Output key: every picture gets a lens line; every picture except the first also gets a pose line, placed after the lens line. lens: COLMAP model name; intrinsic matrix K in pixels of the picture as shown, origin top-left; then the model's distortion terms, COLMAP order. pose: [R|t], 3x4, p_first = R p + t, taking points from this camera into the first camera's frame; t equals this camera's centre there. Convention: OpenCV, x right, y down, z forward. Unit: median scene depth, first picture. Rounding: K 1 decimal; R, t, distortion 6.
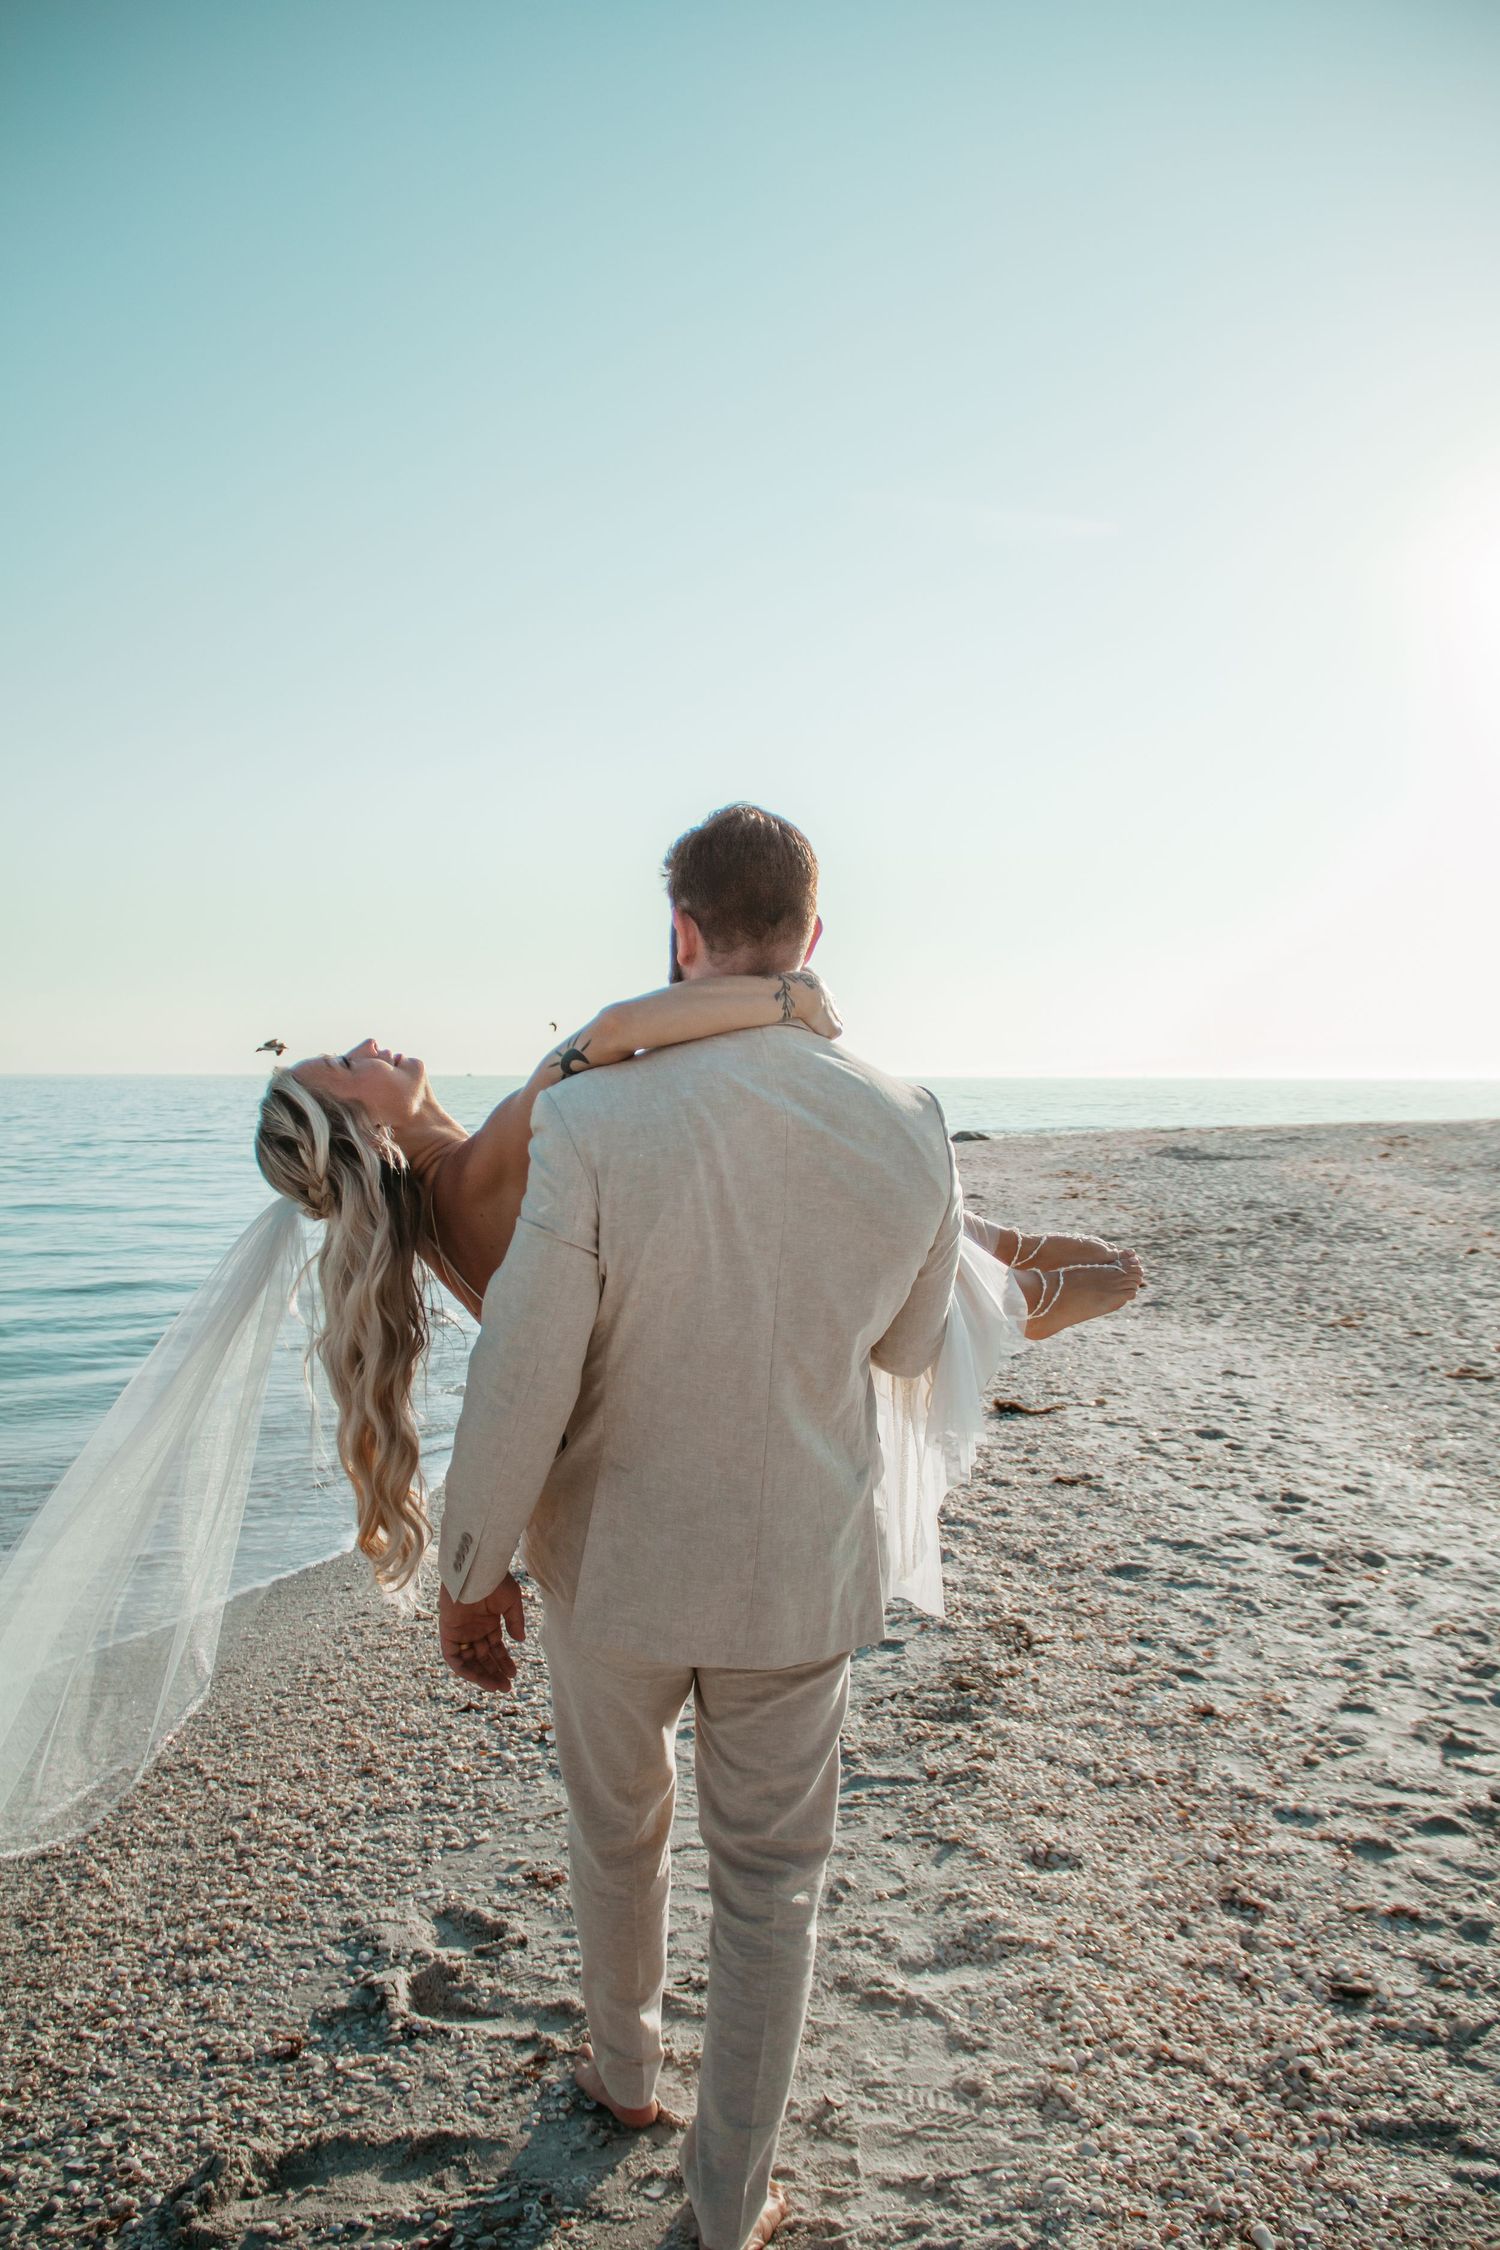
lens RADIAL K [[1866.1, 0, 753.7], [0, 1866.1, 1129.6], [0, 0, 1]] dist [-0.014518, -0.004232]
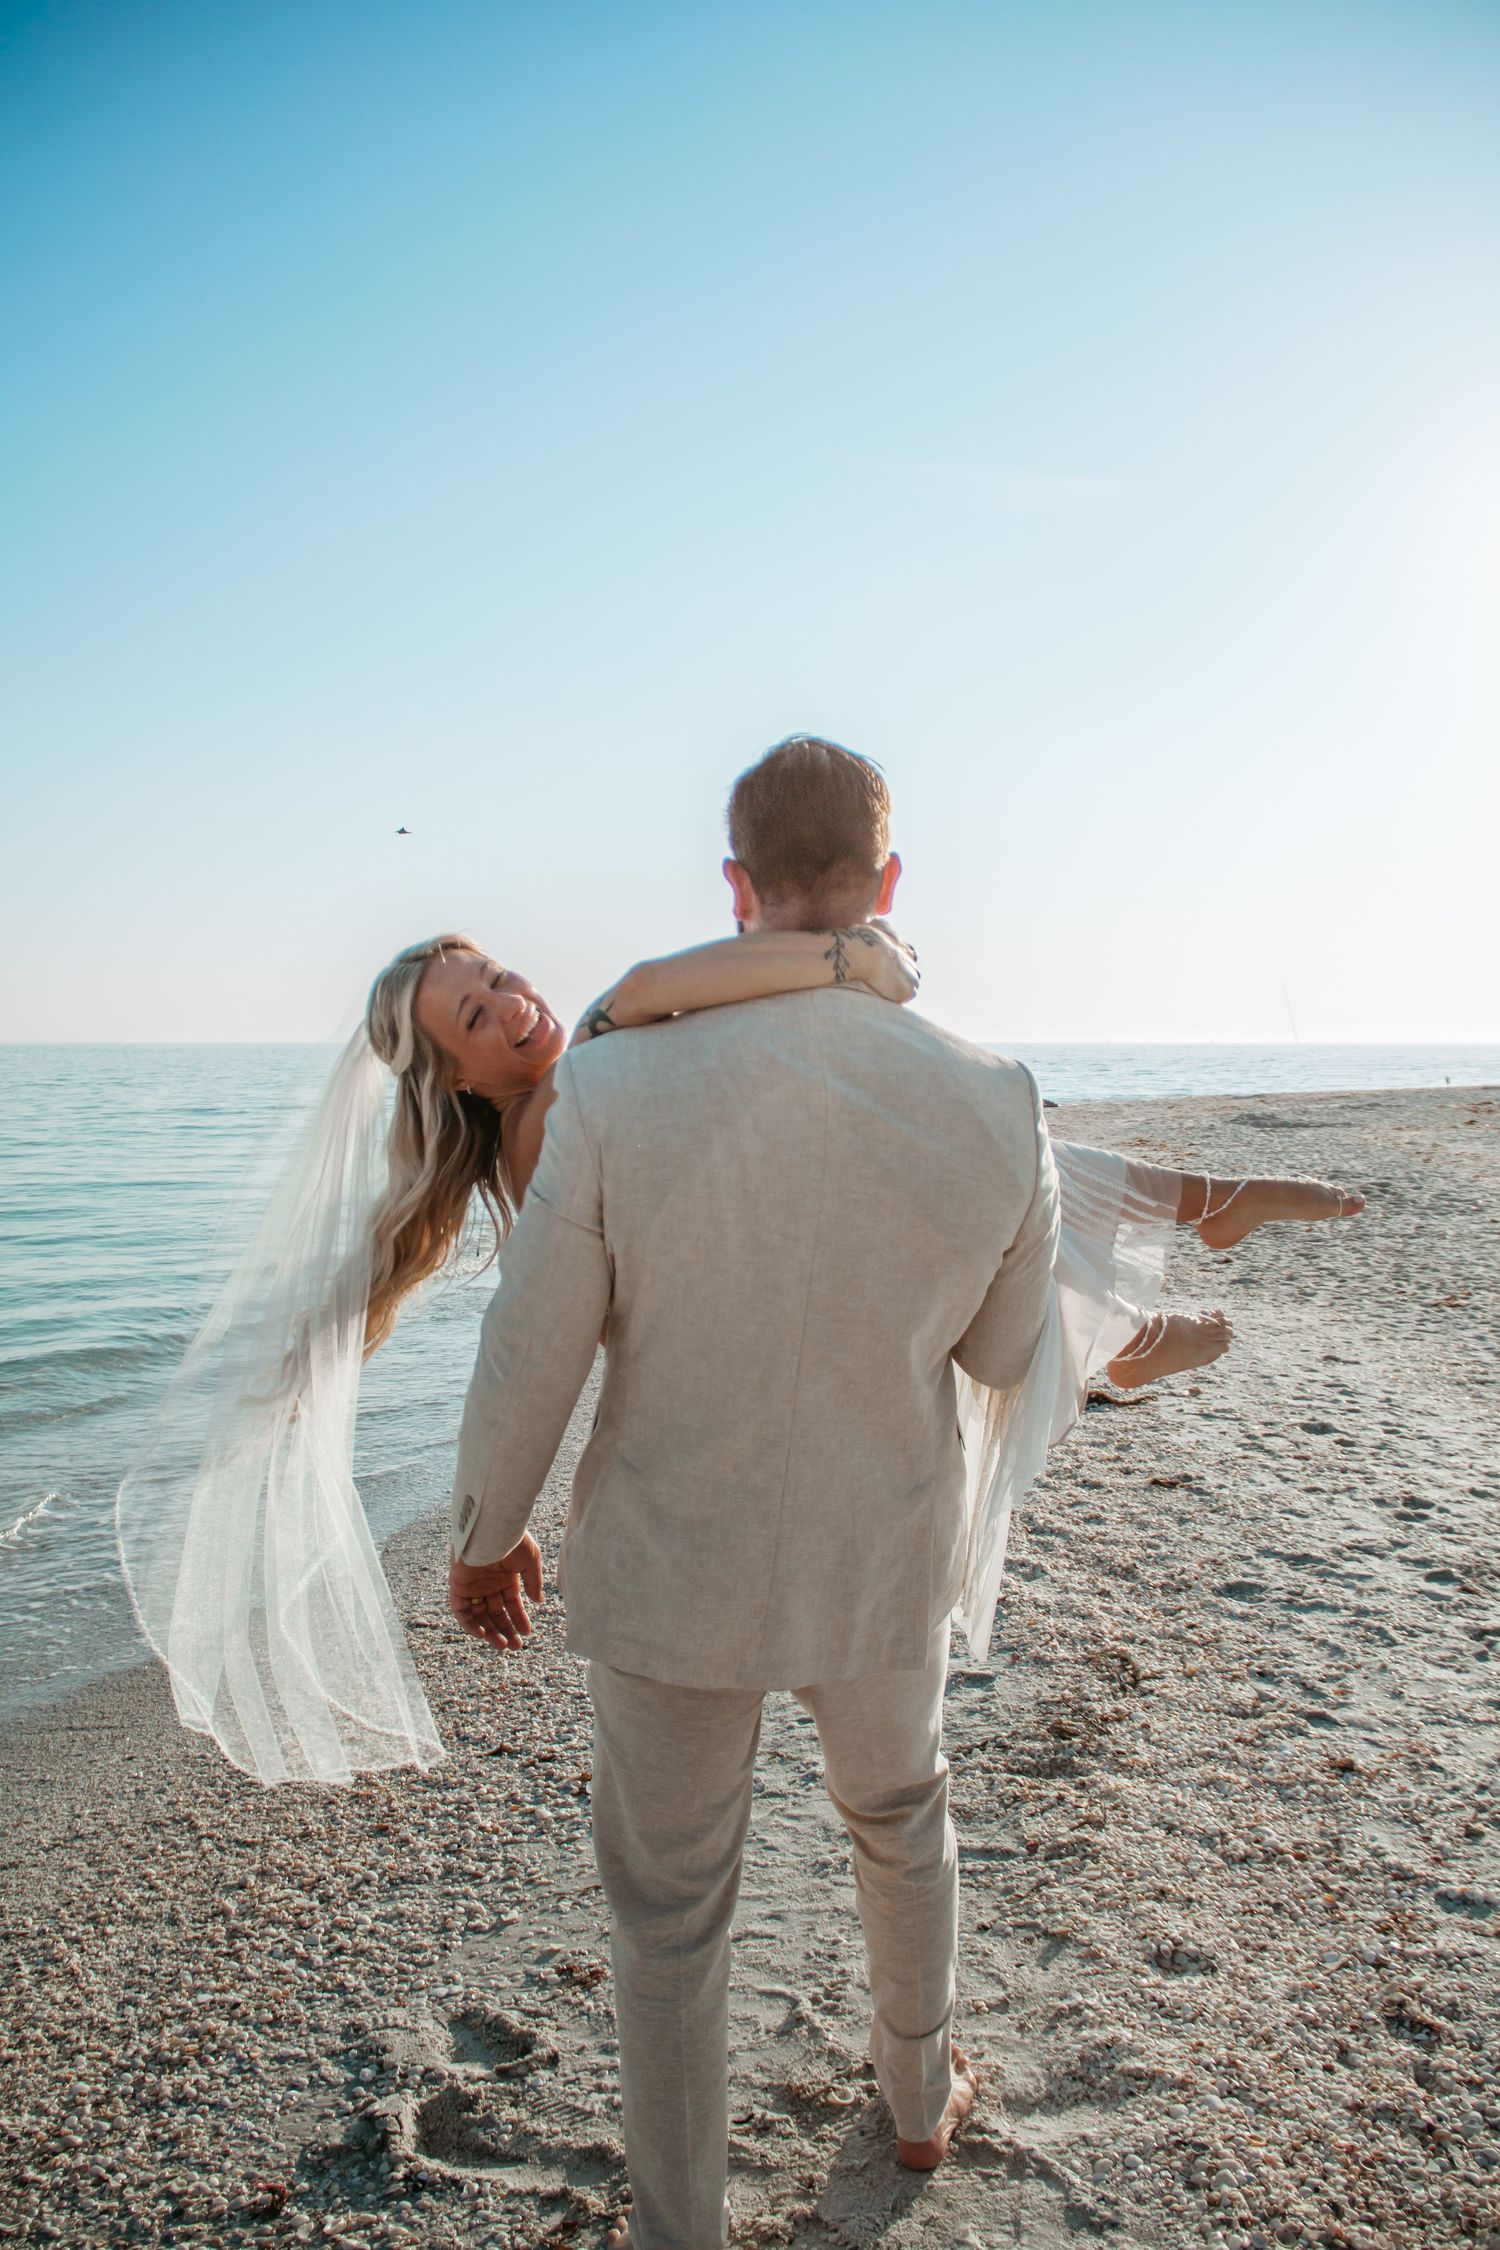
lens RADIAL K [[1866.1, 0, 746.8], [0, 1866.1, 1118.3], [0, 0, 1]] dist [-0.014518, -0.004232]
pose [[0.999372, -0.000645, -0.035438, -0.005513], [0.001052, 0.999934, 0.011458, 0.000327], [0.035428, -0.011488, 0.999306, 0.144651]]
